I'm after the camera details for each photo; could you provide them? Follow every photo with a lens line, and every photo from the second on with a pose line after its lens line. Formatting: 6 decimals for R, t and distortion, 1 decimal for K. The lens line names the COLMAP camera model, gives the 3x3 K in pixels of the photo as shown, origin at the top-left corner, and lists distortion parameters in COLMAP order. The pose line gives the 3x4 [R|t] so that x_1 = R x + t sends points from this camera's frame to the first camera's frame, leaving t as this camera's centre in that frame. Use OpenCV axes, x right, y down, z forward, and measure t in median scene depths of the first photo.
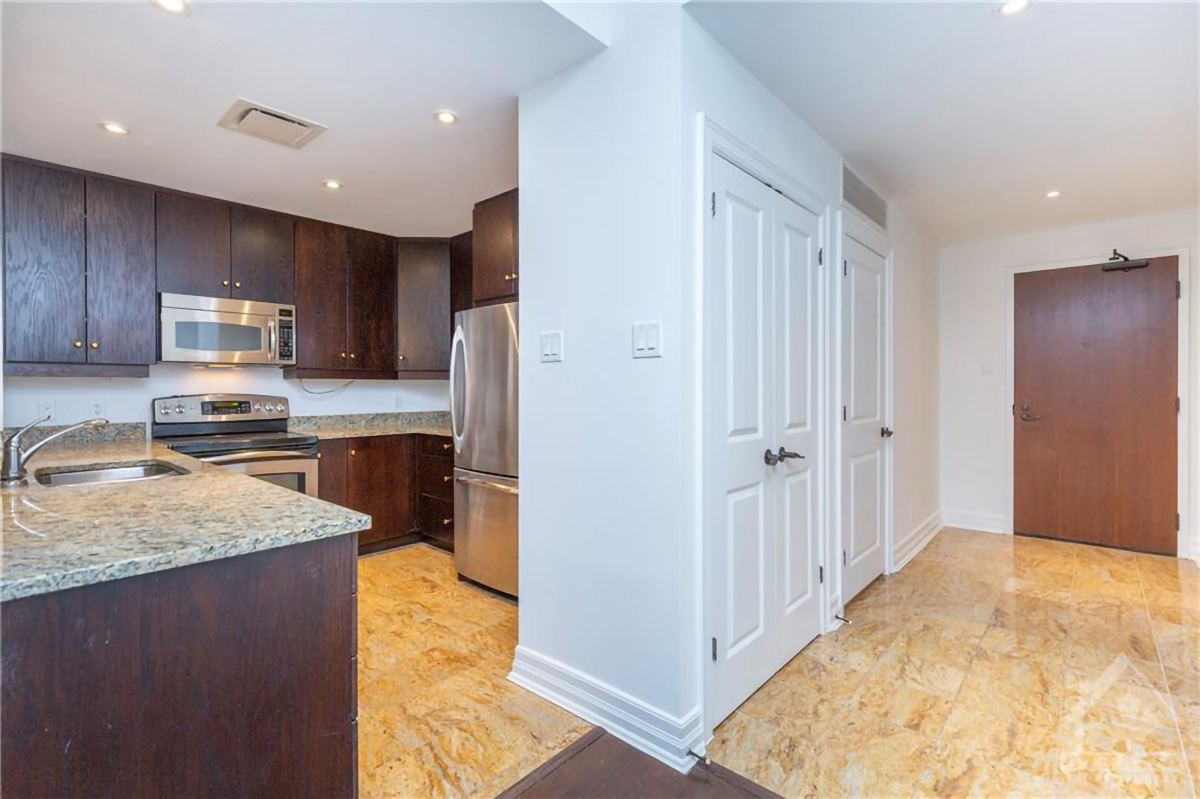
lens RADIAL K [[551.5, 0, 602.6], [0, 551.5, 384.1], [0, 0, 1]] dist [-0.000281, 0.000024]
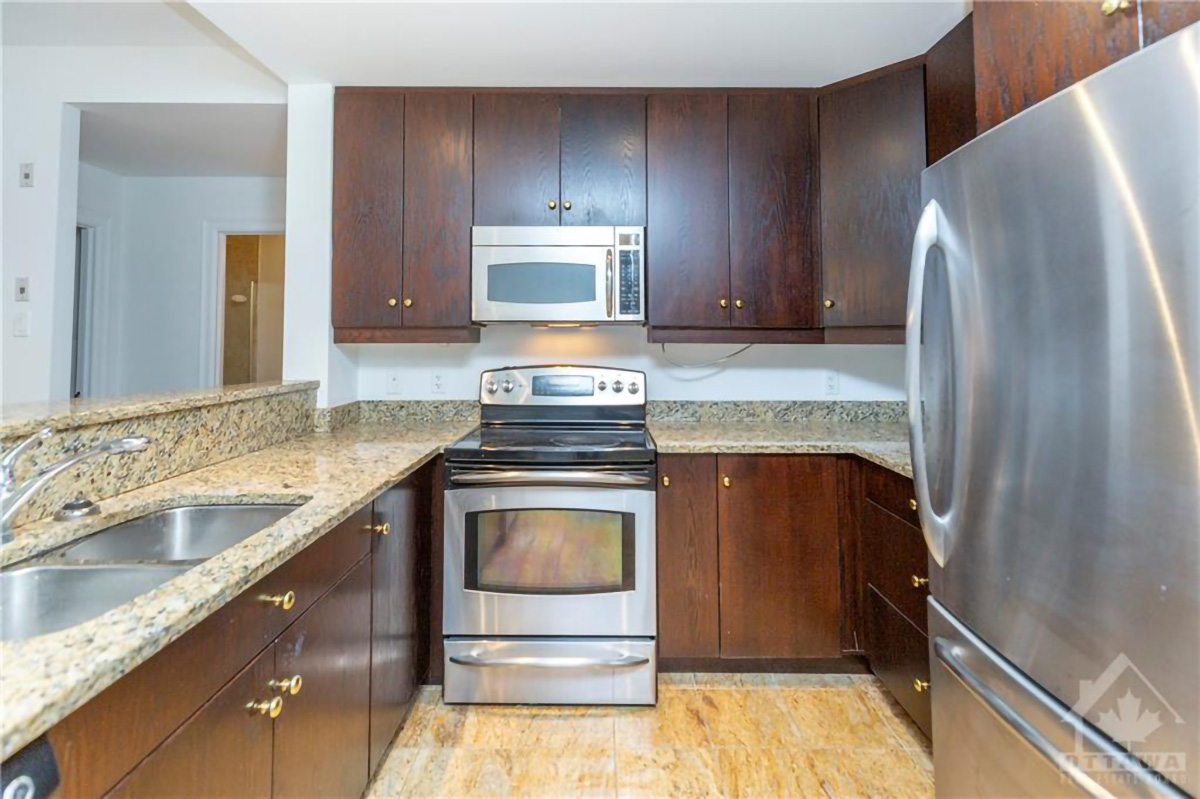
lens RADIAL K [[555.4, 0, 600.7], [0, 555.4, 314.0], [0, 0, 1]] dist [-0.001565, -0.000259]
pose [[0.664094, -0.034861, -0.746836, -0.122224], [0.001810, 0.998984, -0.045021, -0.015018], [0.747647, 0.028547, 0.663483, 0.541325]]
